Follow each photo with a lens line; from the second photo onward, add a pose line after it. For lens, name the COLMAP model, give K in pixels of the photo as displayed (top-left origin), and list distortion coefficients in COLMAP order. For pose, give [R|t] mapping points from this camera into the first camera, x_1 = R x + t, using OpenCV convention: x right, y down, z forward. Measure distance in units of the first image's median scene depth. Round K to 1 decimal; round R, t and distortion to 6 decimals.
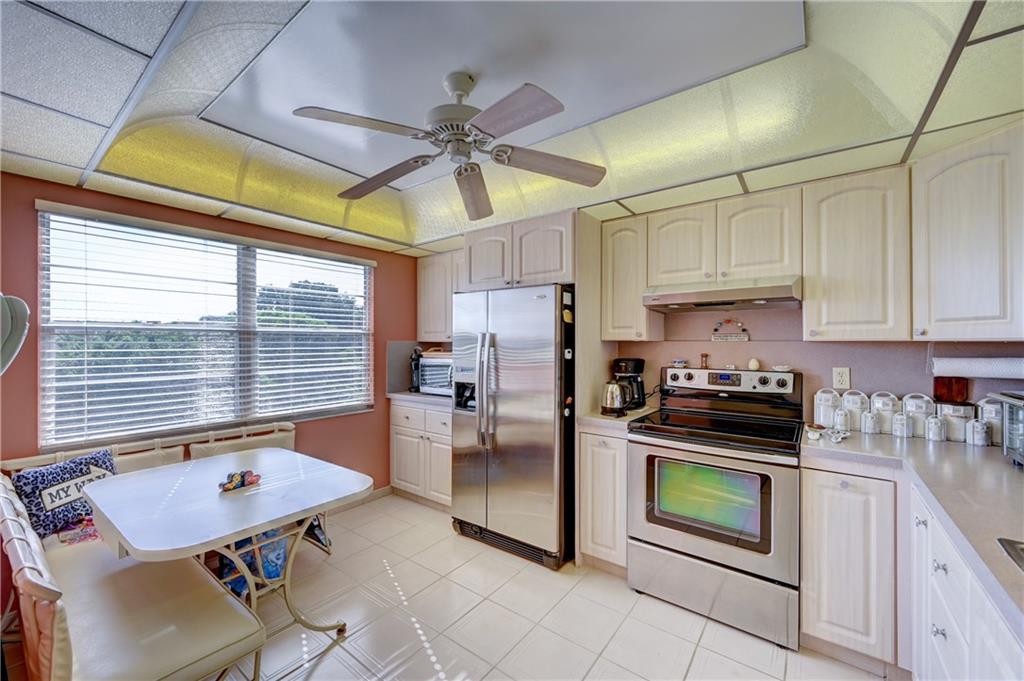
lens RADIAL K [[408.4, 0, 517.6], [0, 408.4, 341.2], [0, 0, 1]] dist [-0.002318, 0.000406]
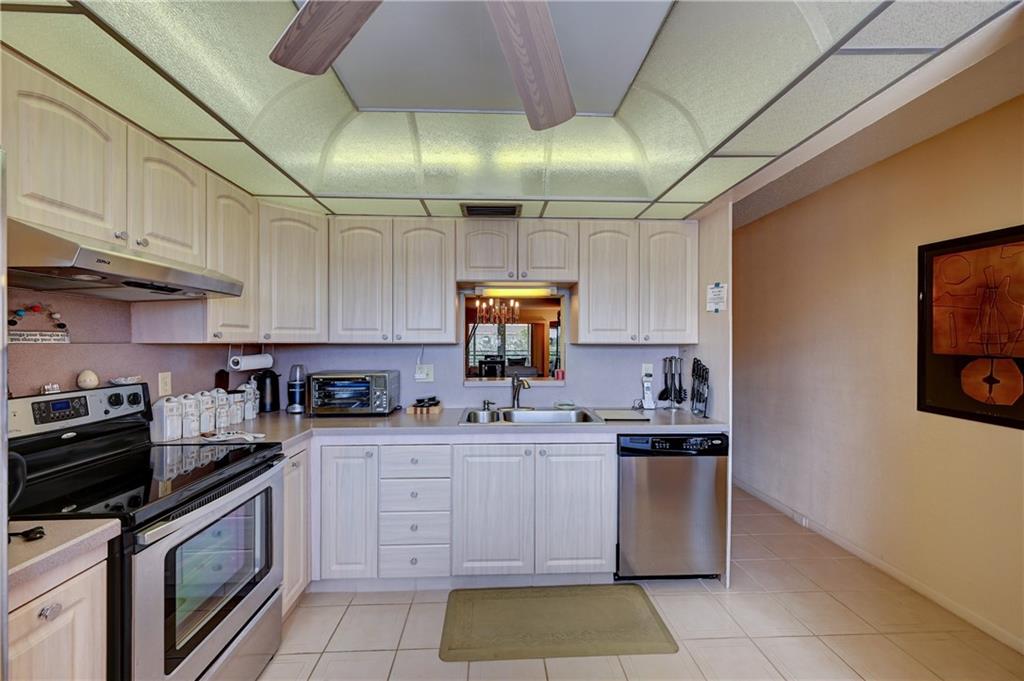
lens RADIAL K [[408.4, 0, 504.5], [0, 408.4, 340.7], [0, 0, 1]] dist [-0.002318, 0.000406]
pose [[-0.638056, -0.003720, 0.769981, -0.374817], [-0.008128, 0.999965, -0.001904, -0.009228], [-0.769947, -0.007473, -0.638064, 0.968993]]
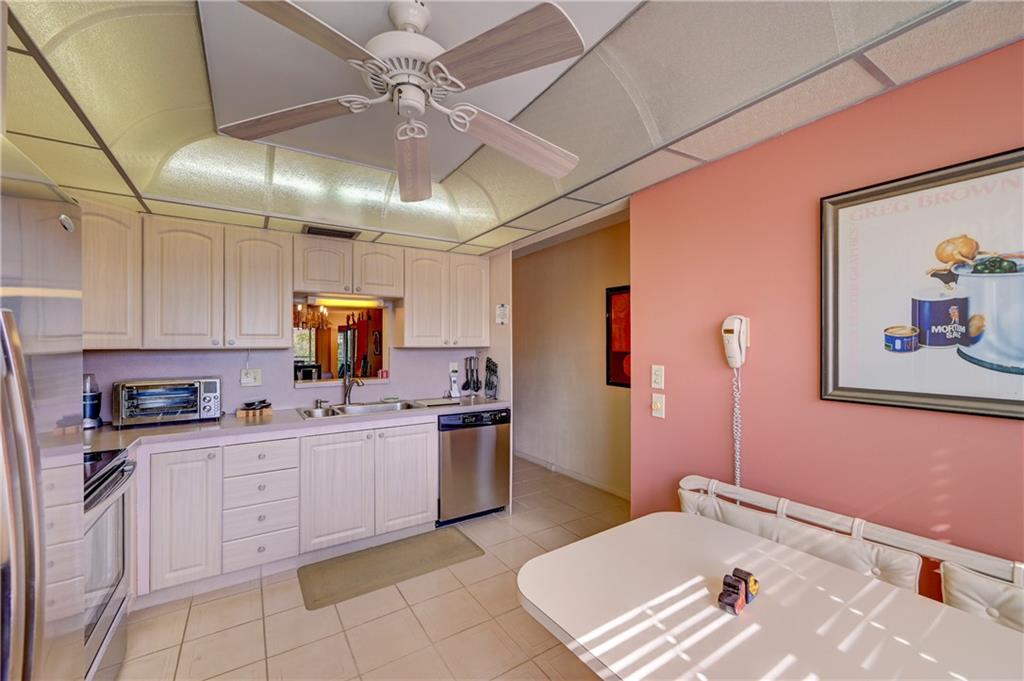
lens RADIAL K [[408.4, 0, 506.3], [0, 408.4, 342.6], [0, 0, 1]] dist [-0.002318, 0.000406]
pose [[-0.937412, 0.003494, 0.348204, -0.452814], [-0.000260, 0.999942, -0.010732, -0.006286], [-0.348222, -0.010151, -0.937357, 1.287138]]
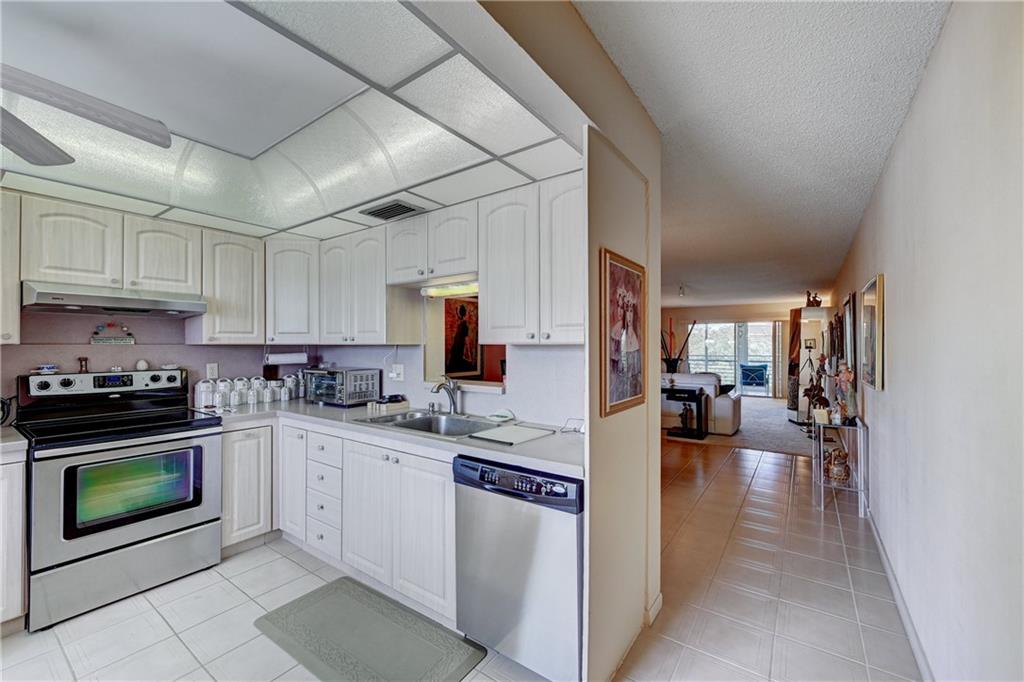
lens RADIAL K [[410.6, 0, 504.2], [0, 410.6, 342.7], [0, 0, 1]] dist [-0.002683, -0.000501]
pose [[-0.024008, 0.002456, 0.999709, -0.612009], [-0.003629, 0.999990, -0.002544, -0.005919], [-0.999705, -0.003689, -0.023999, 0.035455]]
